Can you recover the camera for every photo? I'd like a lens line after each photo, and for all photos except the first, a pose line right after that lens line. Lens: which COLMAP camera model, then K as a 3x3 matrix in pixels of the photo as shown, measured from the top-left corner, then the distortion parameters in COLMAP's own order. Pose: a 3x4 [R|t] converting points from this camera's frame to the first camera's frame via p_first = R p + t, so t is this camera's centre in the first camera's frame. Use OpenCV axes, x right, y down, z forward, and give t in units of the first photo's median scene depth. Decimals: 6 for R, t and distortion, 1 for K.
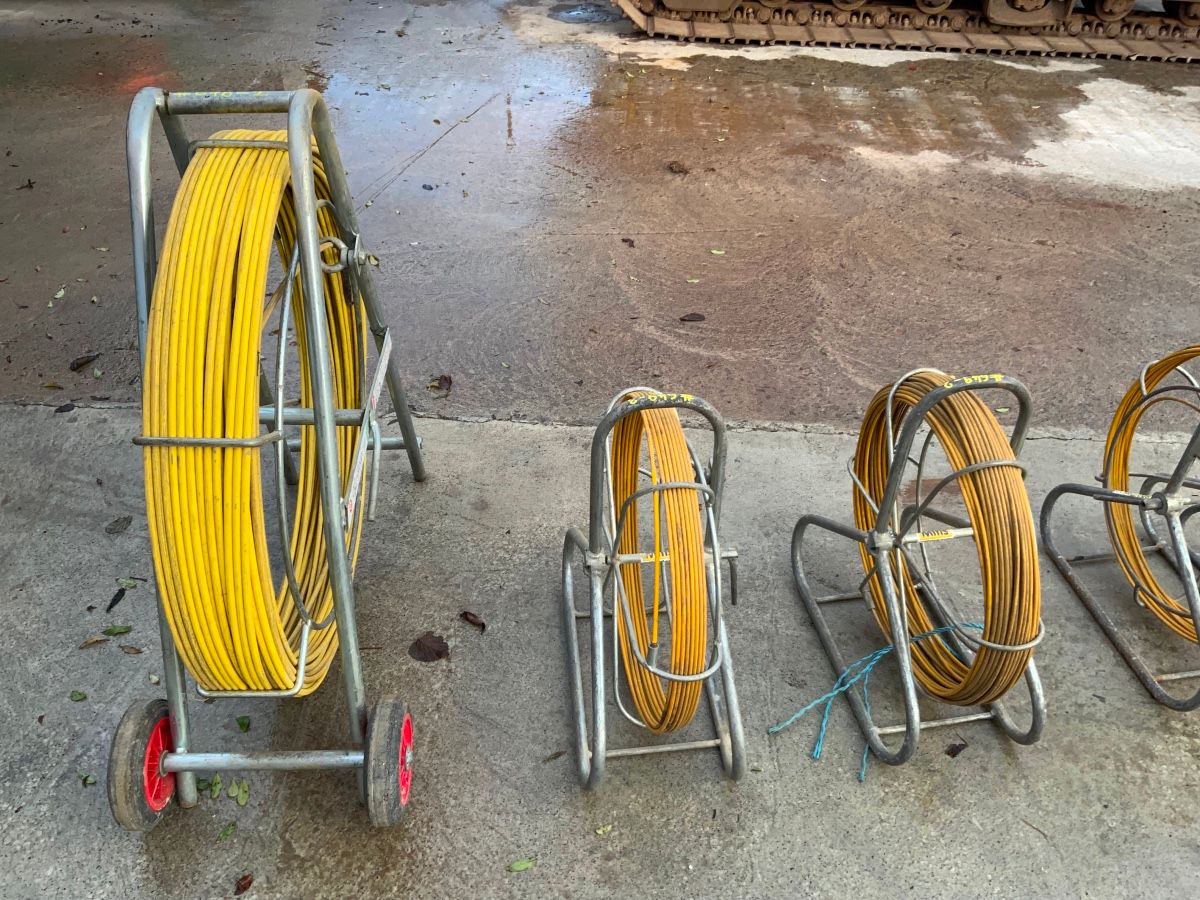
lens RADIAL K [[996.7, 0, 605.5], [0, 996.7, 442.5], [0, 0, 1]] dist [0.076809, -0.154681]
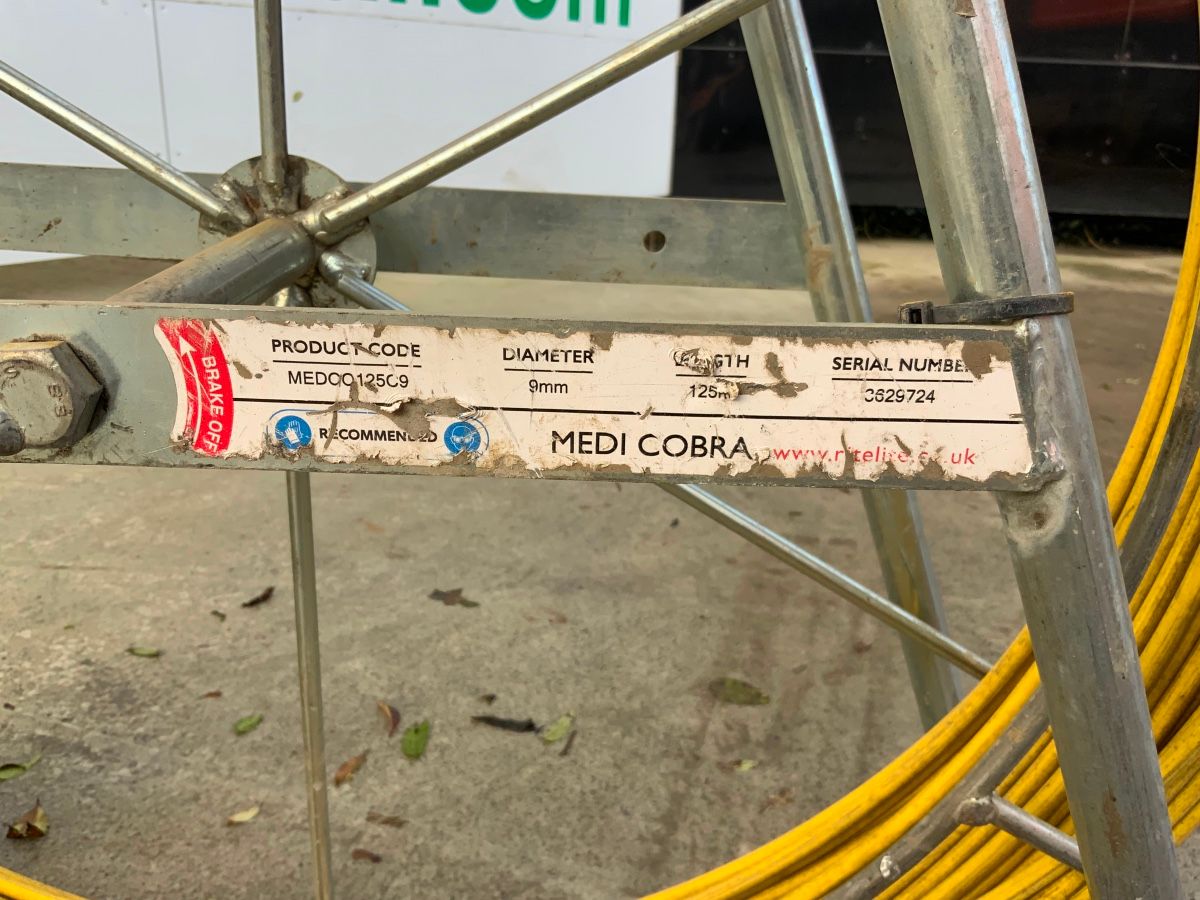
lens RADIAL K [[996.7, 0, 606.6], [0, 996.7, 437.7], [0, 0, 1]] dist [0.076809, -0.154681]
pose [[-0.049580, 0.293541, -0.954660, -0.058736], [-0.627234, 0.734688, 0.258479, -0.074981], [0.777251, 0.611610, 0.147693, 0.691953]]
